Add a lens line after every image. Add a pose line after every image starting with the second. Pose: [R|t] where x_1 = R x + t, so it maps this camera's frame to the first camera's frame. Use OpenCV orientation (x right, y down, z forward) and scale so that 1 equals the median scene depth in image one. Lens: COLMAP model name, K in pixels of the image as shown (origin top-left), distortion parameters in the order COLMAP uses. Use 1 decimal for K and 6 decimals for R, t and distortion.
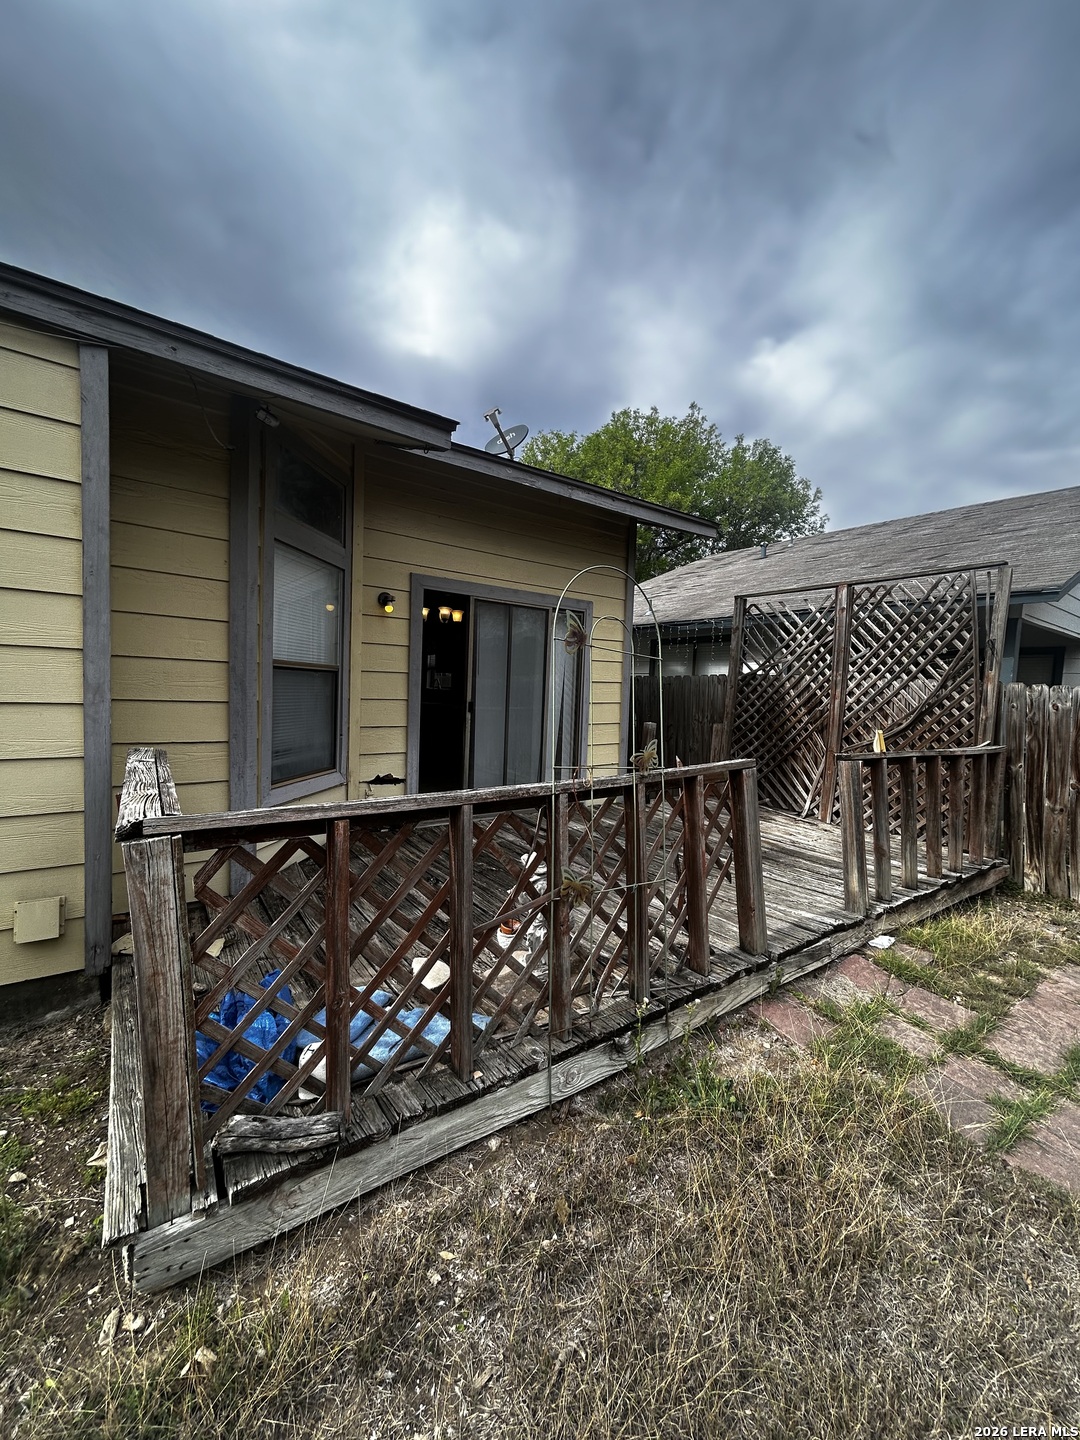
lens RADIAL K [[577.7, 0, 540.0], [0, 577.7, 720.0], [0, 0, 1]] dist [-0.000101, 0.000000]
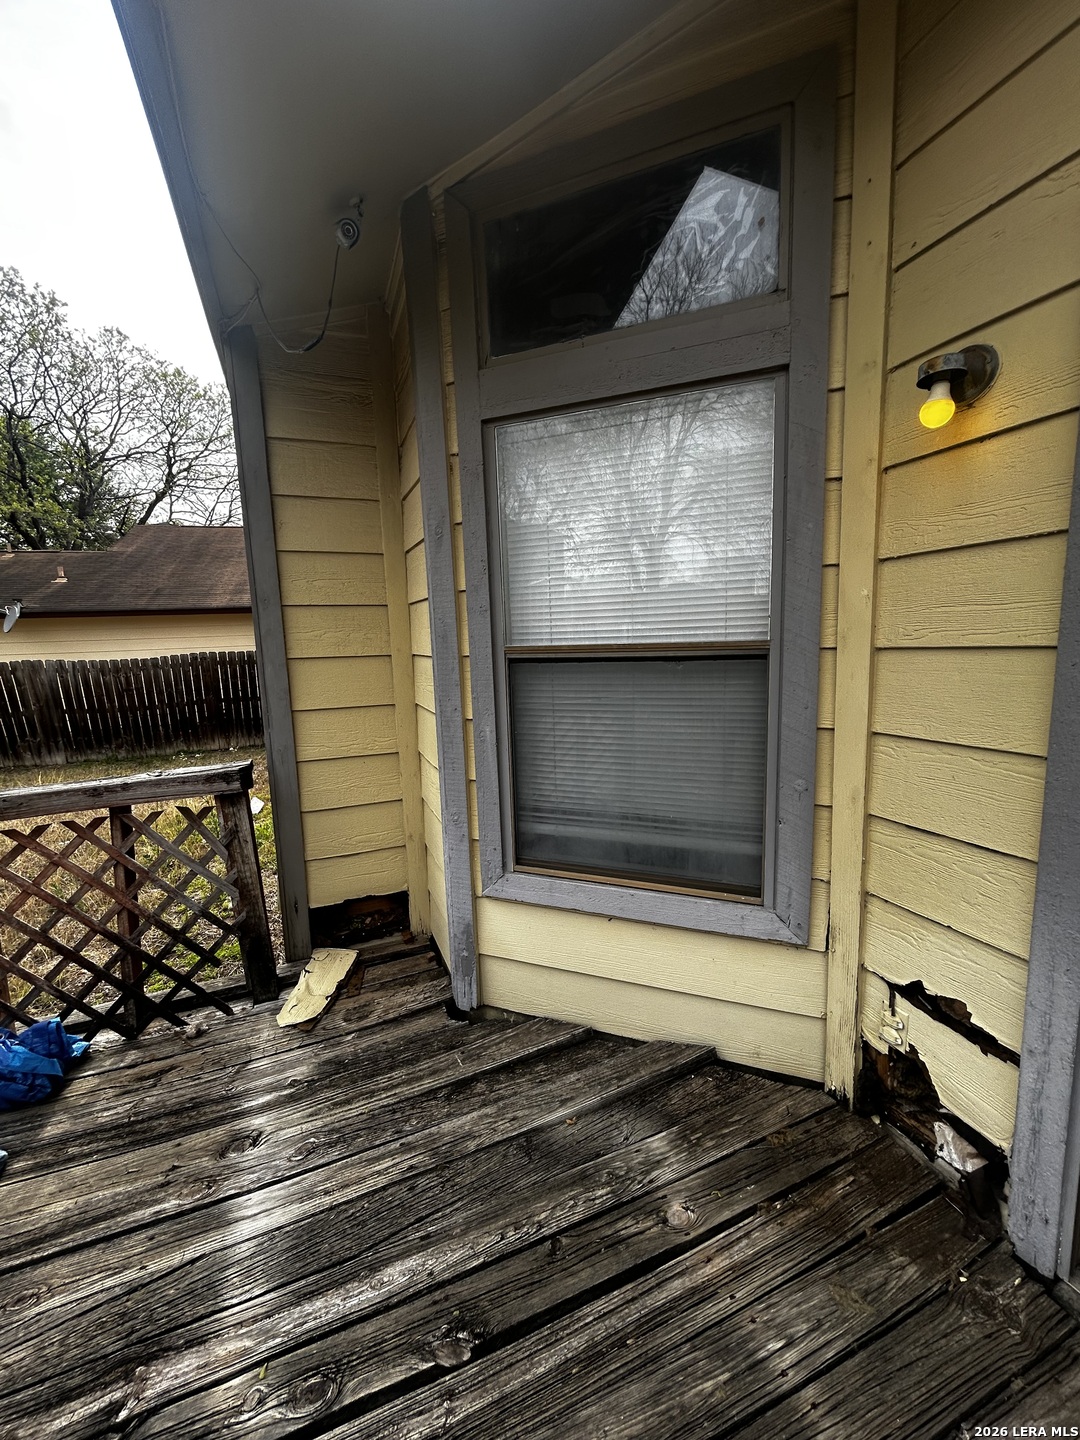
lens RADIAL K [[577.7, 0, 540.0], [0, 577.7, 720.0], [0, 0, 1]] dist [-0.000101, 0.000000]
pose [[-0.239196, 0.108329, -0.964909, 0.054681], [-0.021716, 0.992911, 0.116856, -0.078244], [0.970728, 0.048906, -0.235148, 0.886345]]
